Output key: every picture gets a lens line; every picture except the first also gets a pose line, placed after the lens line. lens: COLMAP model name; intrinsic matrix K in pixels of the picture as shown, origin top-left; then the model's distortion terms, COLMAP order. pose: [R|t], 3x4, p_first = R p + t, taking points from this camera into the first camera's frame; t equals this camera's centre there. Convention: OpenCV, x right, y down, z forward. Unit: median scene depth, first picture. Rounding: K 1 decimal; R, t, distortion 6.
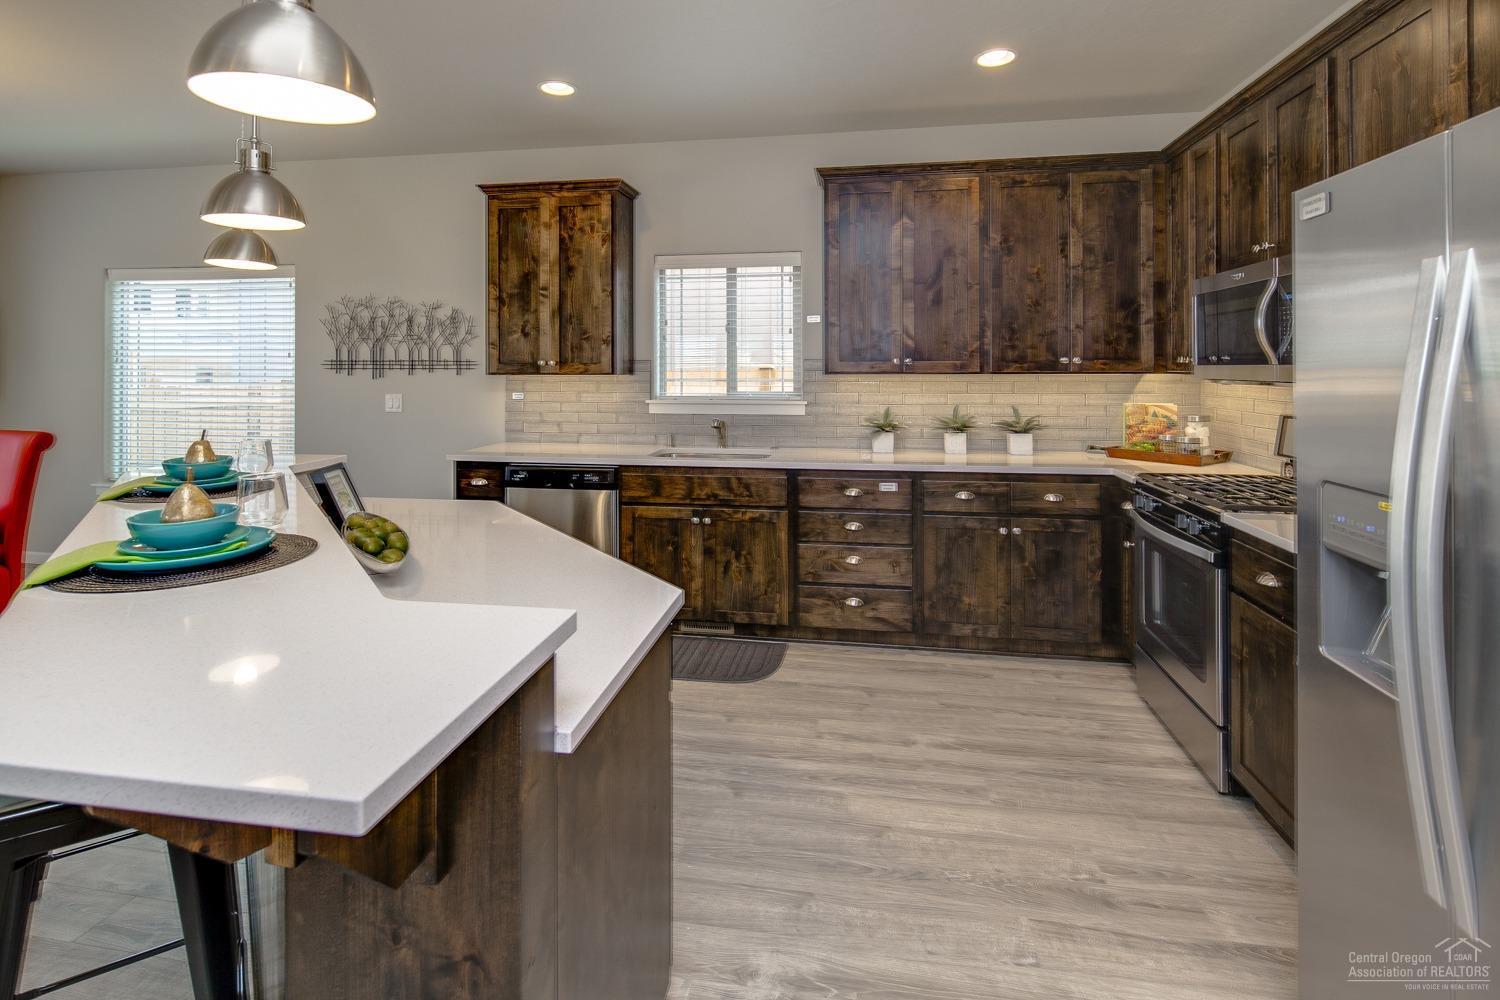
lens RADIAL K [[737.1, 0, 742.0], [0, 737.1, 347.7], [0, 0, 1]] dist [0.018805, -0.011060]
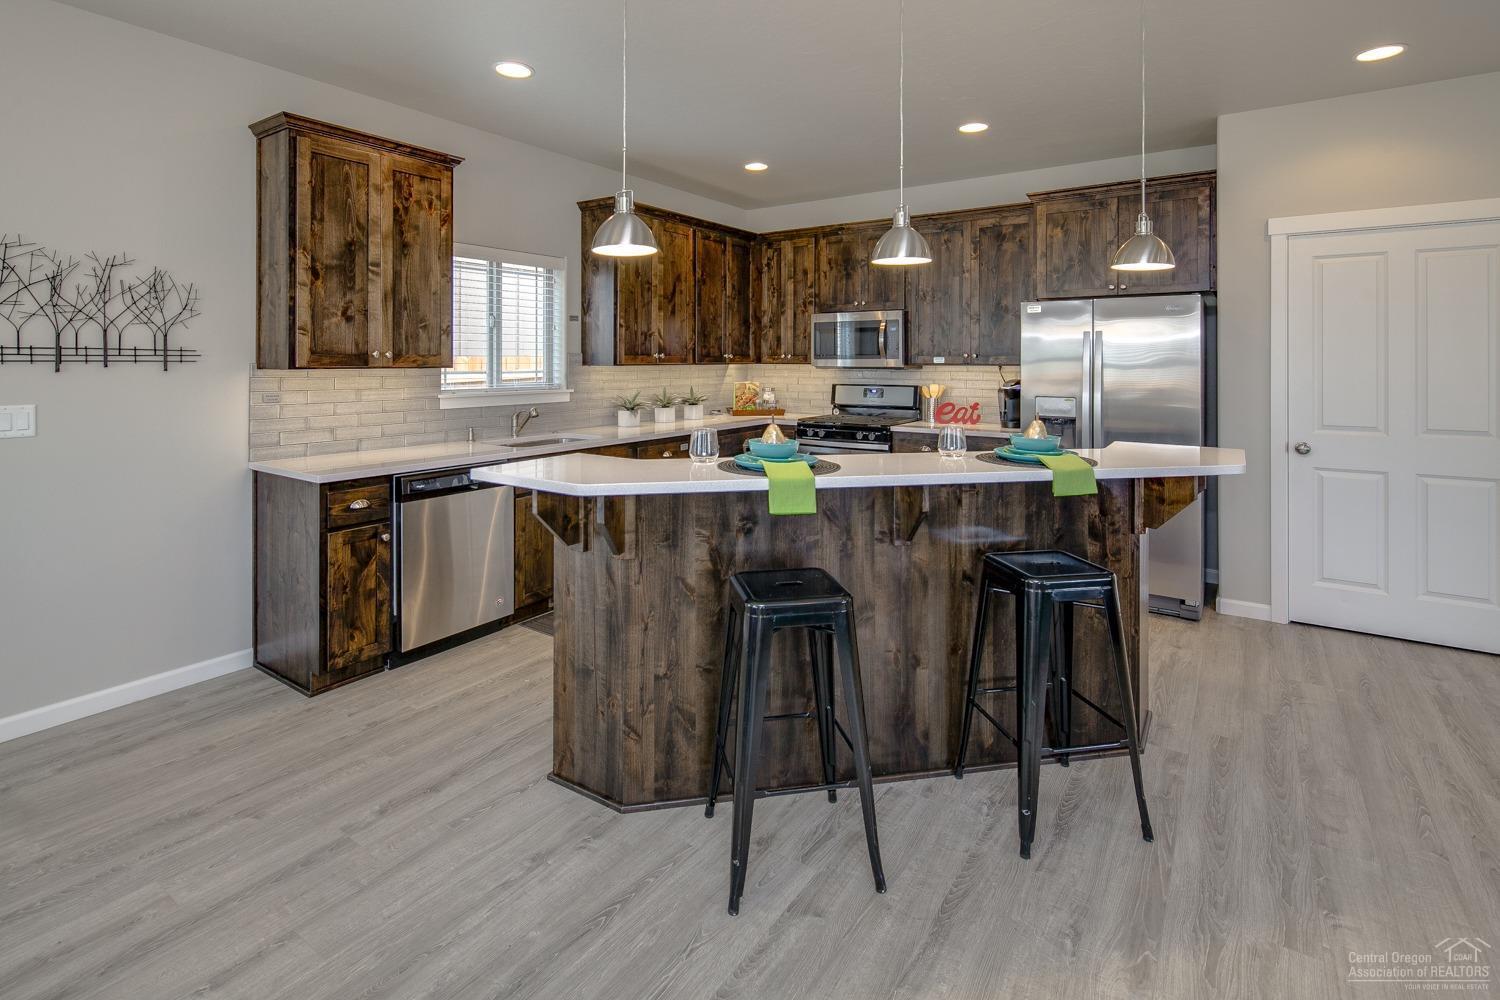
lens RADIAL K [[737.1, 0, 742.0], [0, 737.1, 347.7], [0, 0, 1]] dist [0.018805, -0.011060]
pose [[0.411407, 0.017472, 0.911284, -0.945885], [-0.023147, 0.999694, -0.008717, 0.012285], [-0.911158, -0.017508, 0.411686, 0.311397]]
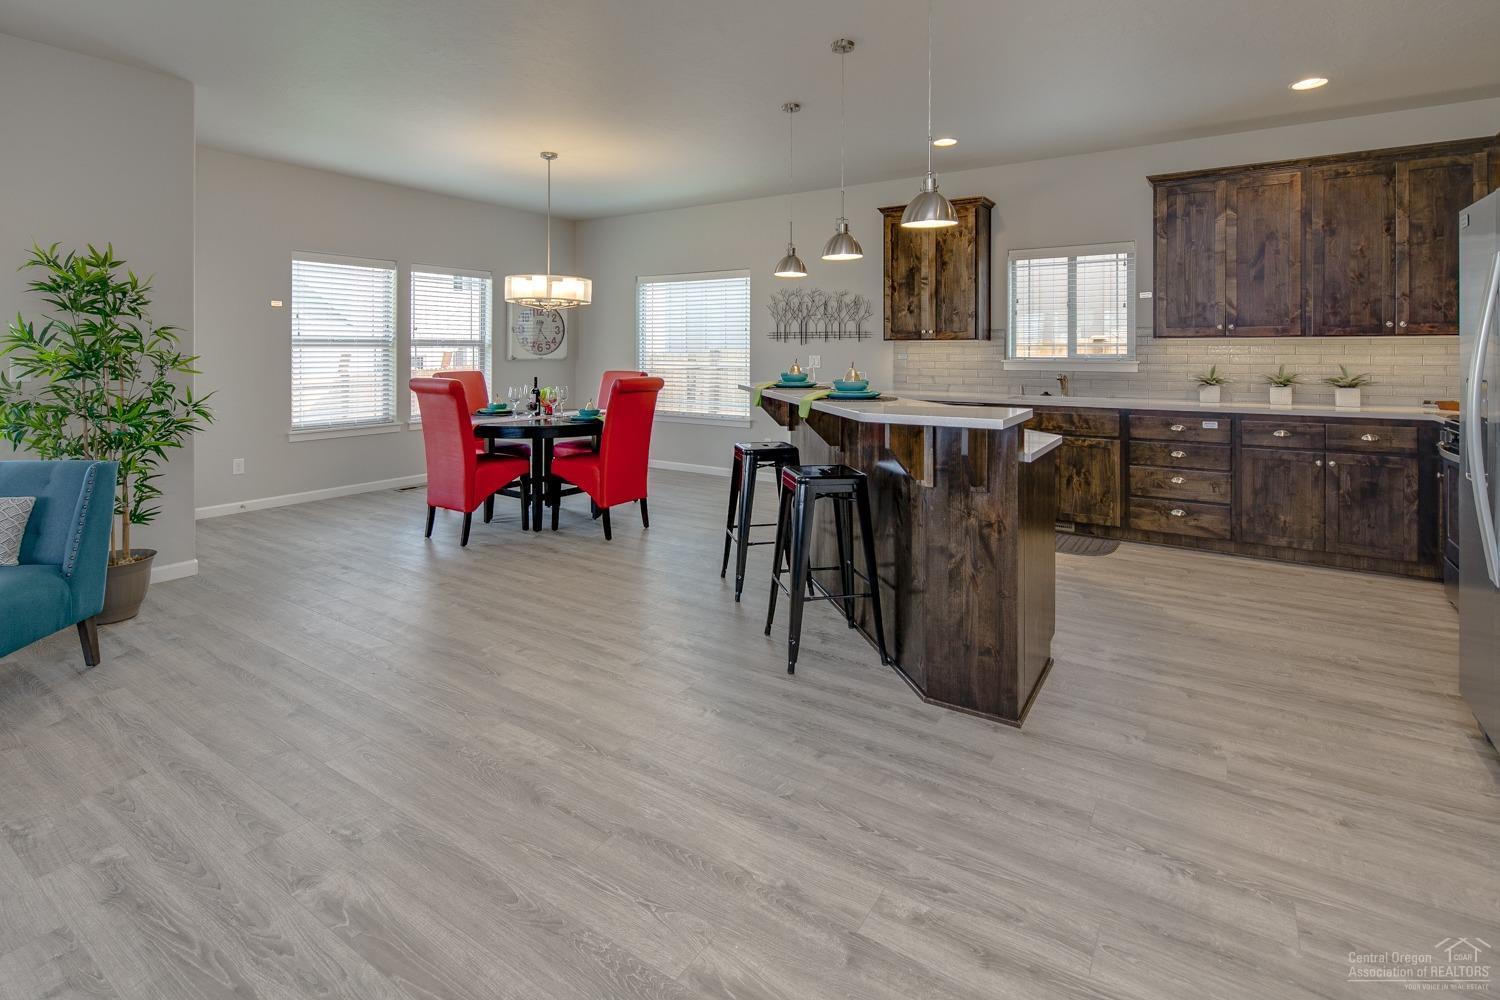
lens RADIAL K [[737.1, 0, 742.0], [0, 737.1, 347.7], [0, 0, 1]] dist [0.018805, -0.011060]
pose [[0.913592, 0.001488, -0.406628, -0.017556], [0.006455, 0.999814, 0.018162, 0.025505], [0.406580, -0.019218, 0.913413, -0.465780]]
